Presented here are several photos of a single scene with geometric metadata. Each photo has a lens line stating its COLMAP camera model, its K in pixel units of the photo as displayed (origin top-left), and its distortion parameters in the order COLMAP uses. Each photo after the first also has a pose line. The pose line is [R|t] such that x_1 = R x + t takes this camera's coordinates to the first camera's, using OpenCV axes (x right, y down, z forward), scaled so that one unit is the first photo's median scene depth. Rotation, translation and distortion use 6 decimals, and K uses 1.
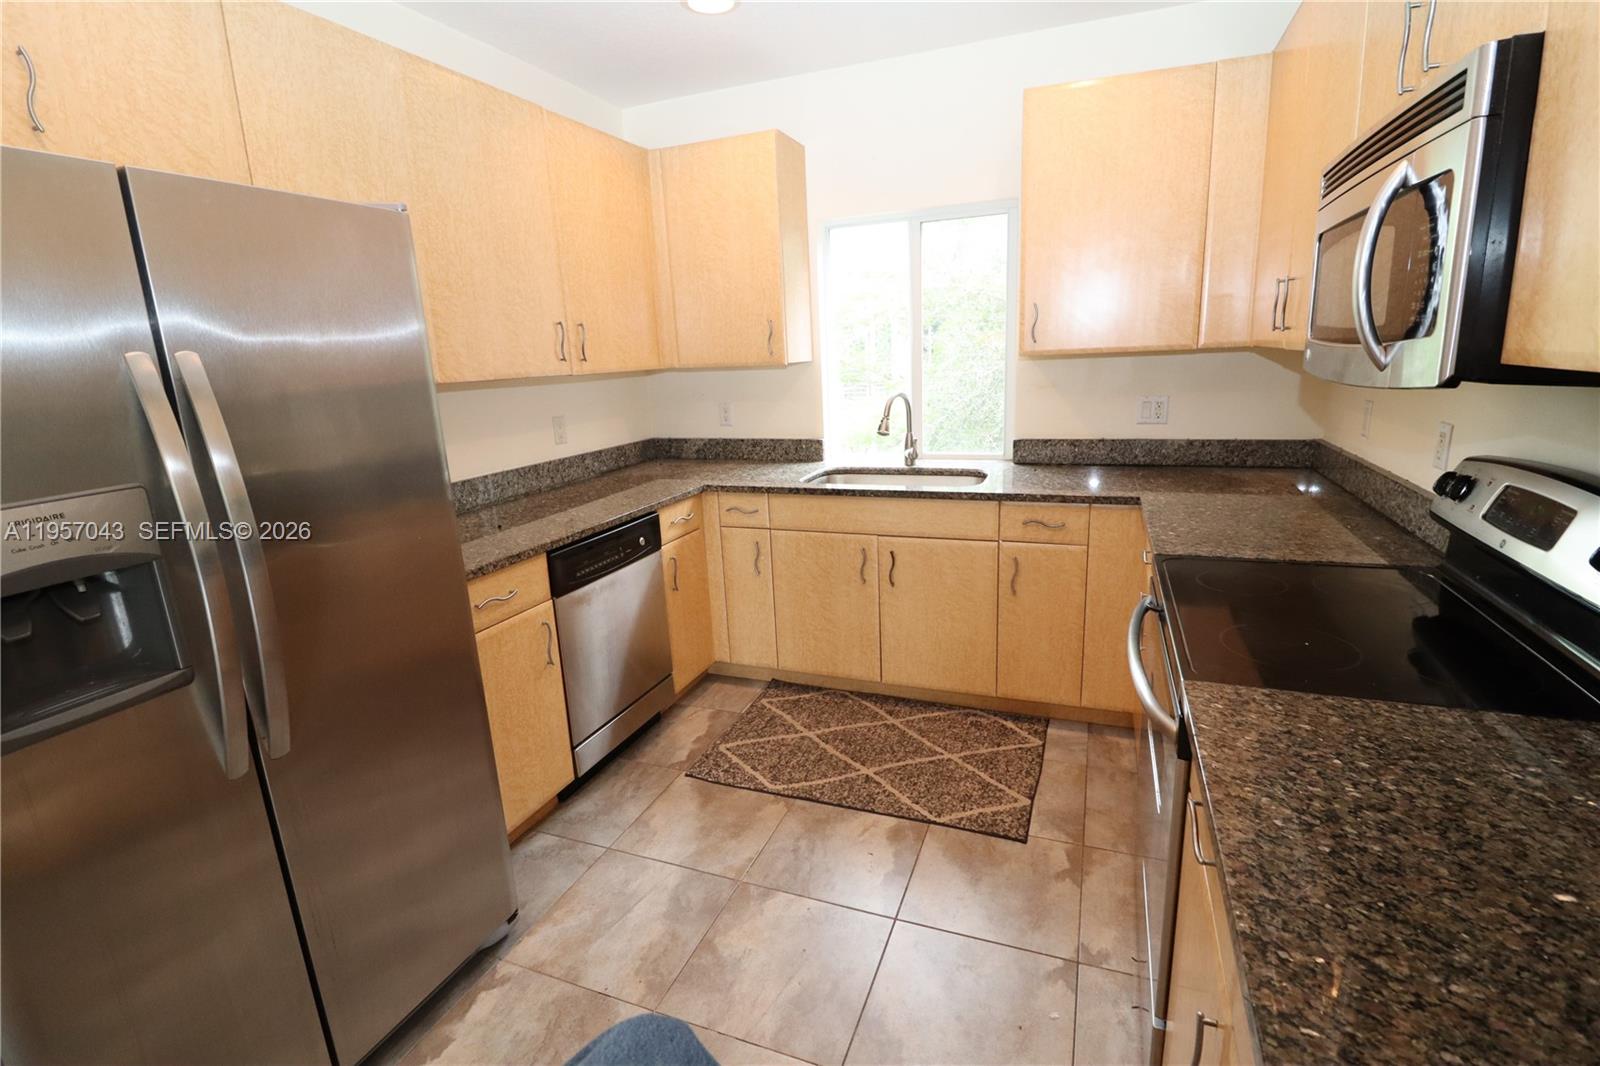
lens RADIAL K [[744.1, 0, 805.2], [0, 744.1, 532.5], [0, 0, 1]] dist [-0.002692, -0.009851]
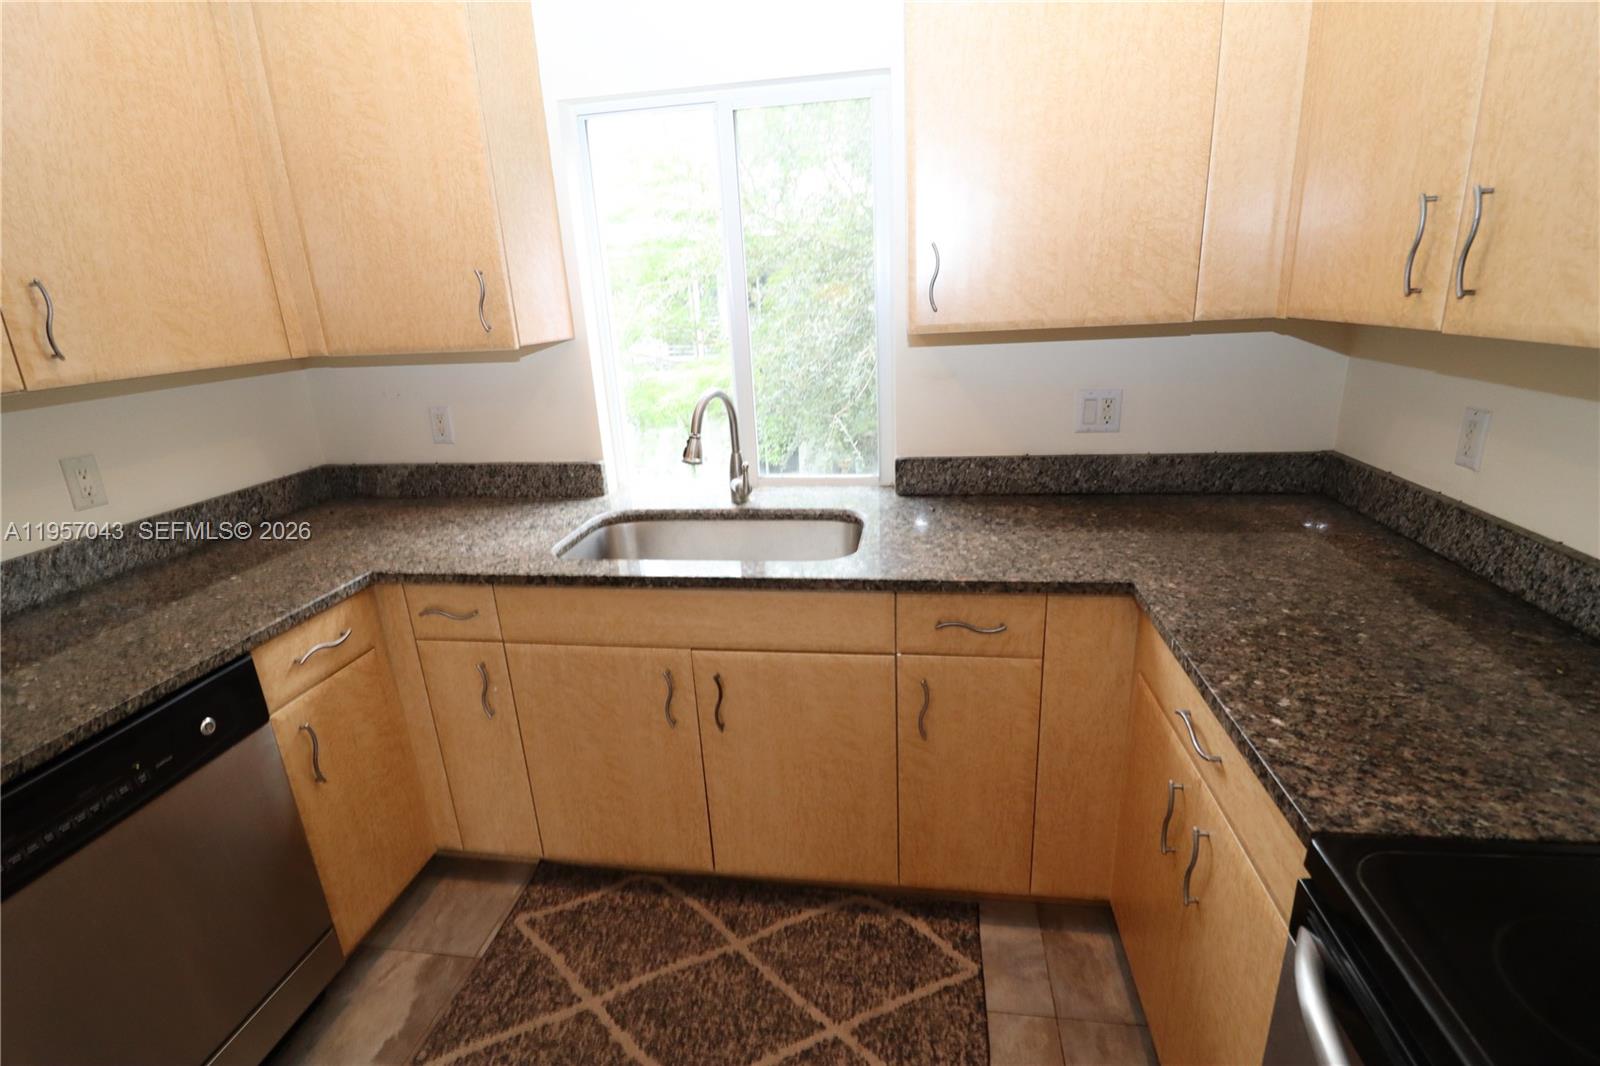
lens RADIAL K [[744.1, 0, 804.7], [0, 744.1, 524.4], [0, 0, 1]] dist [-0.002692, -0.009851]
pose [[0.975937, -0.066658, 0.207613, 0.069069], [0.055999, 0.996814, 0.056804, -0.118709], [-0.210737, -0.043811, 0.976560, 0.412371]]
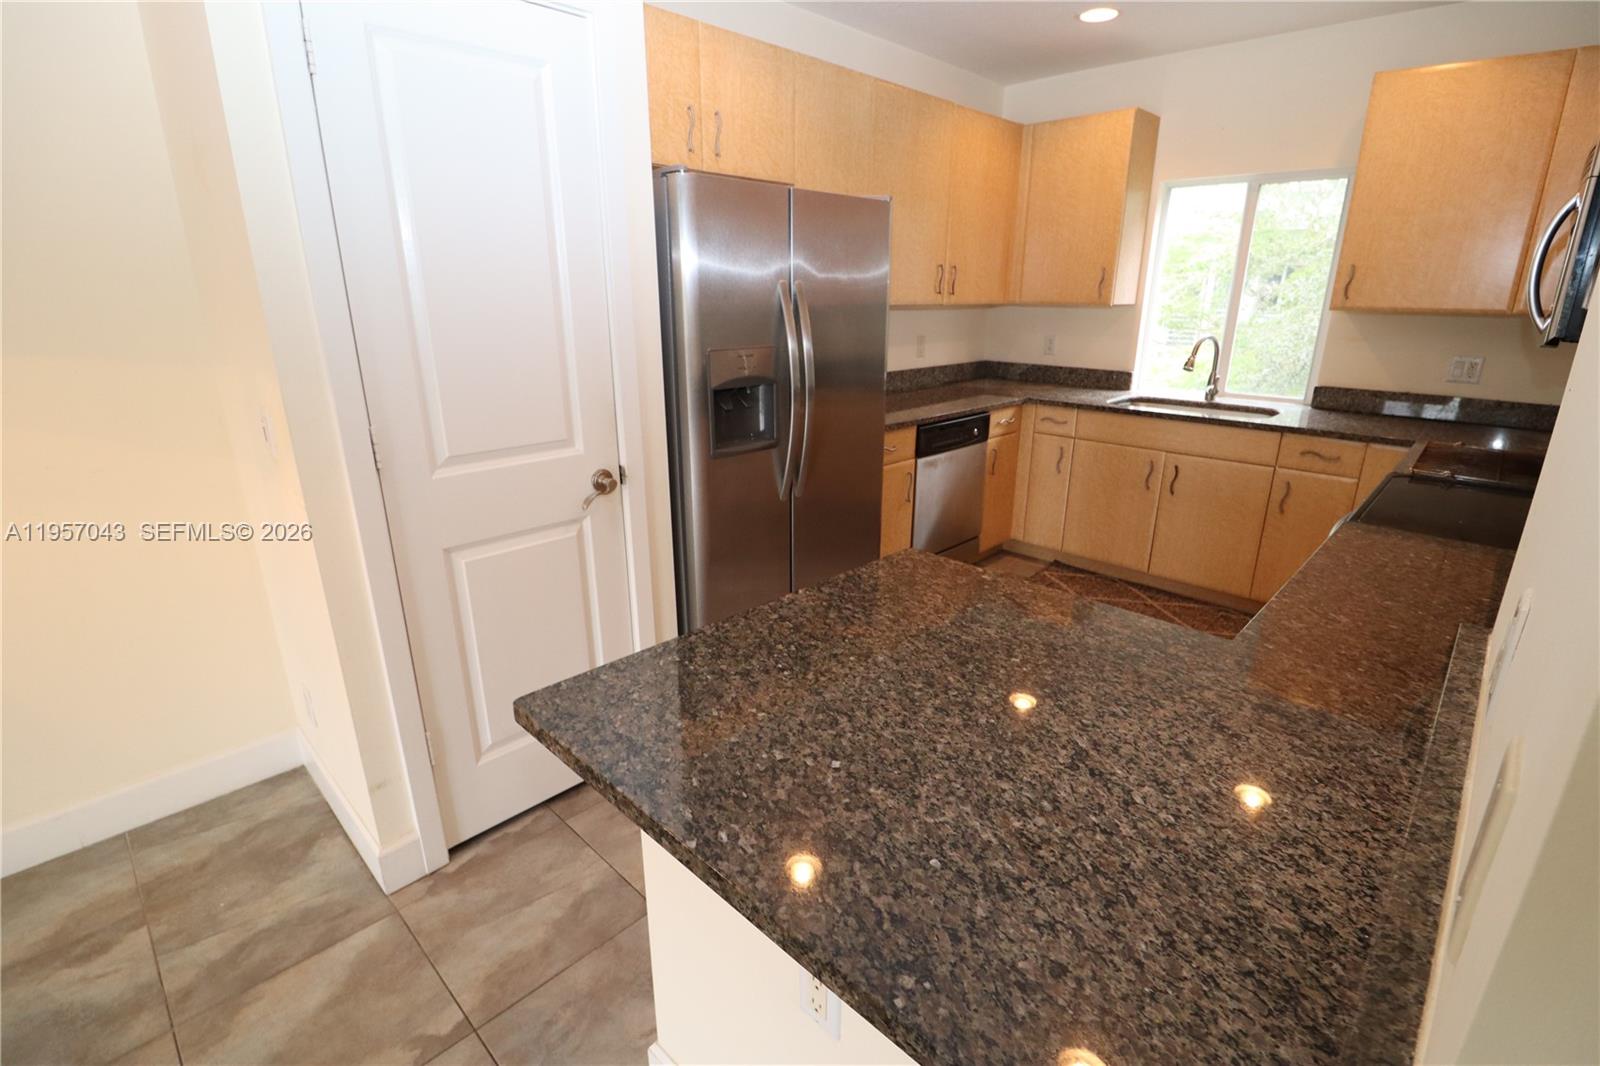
lens RADIAL K [[744.1, 0, 802.3], [0, 744.1, 535.5], [0, 0, 1]] dist [-0.002692, -0.009851]
pose [[0.920428, 0.164583, -0.354576, 0.001971], [-0.133477, 0.984855, 0.110650, 0.083458], [0.367417, -0.054518, 0.928457, -0.360420]]
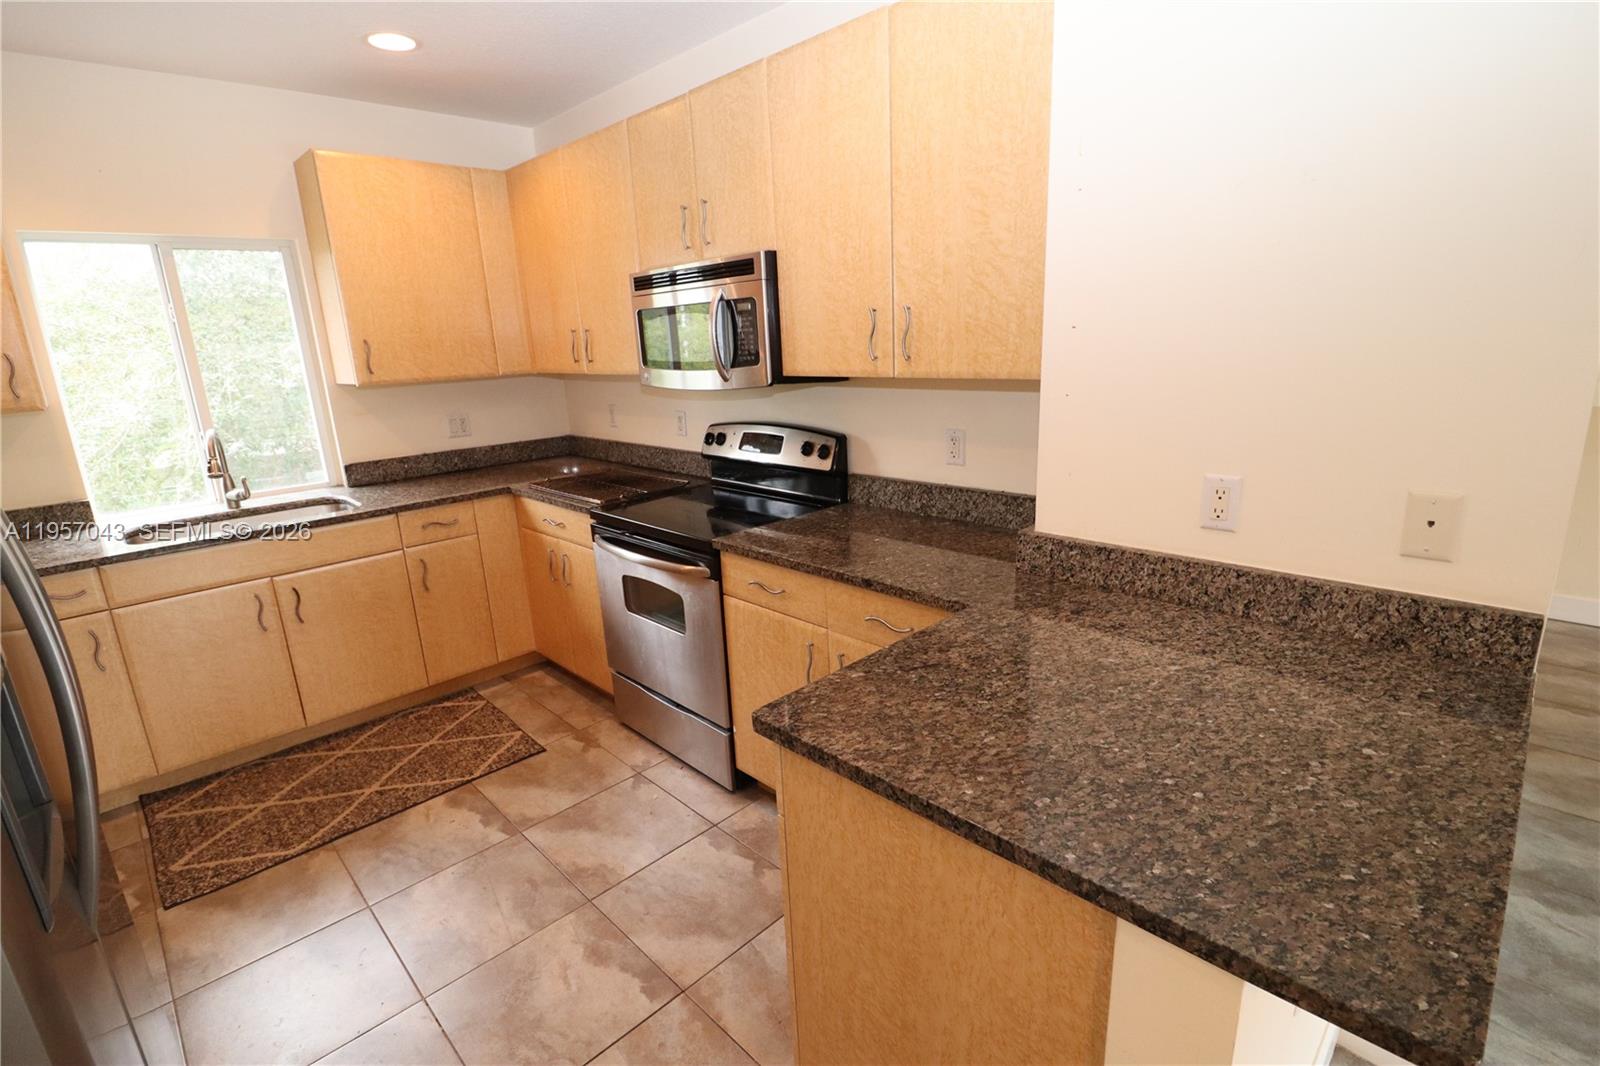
lens RADIAL K [[744.1, 0, 814.3], [0, 744.1, 535.7], [0, 0, 1]] dist [-0.002692, -0.009851]
pose [[0.397588, -0.211668, 0.892816, -0.455841], [0.241696, 0.962824, 0.120634, 0.006960], [-0.885159, 0.167828, 0.433967, -0.039379]]
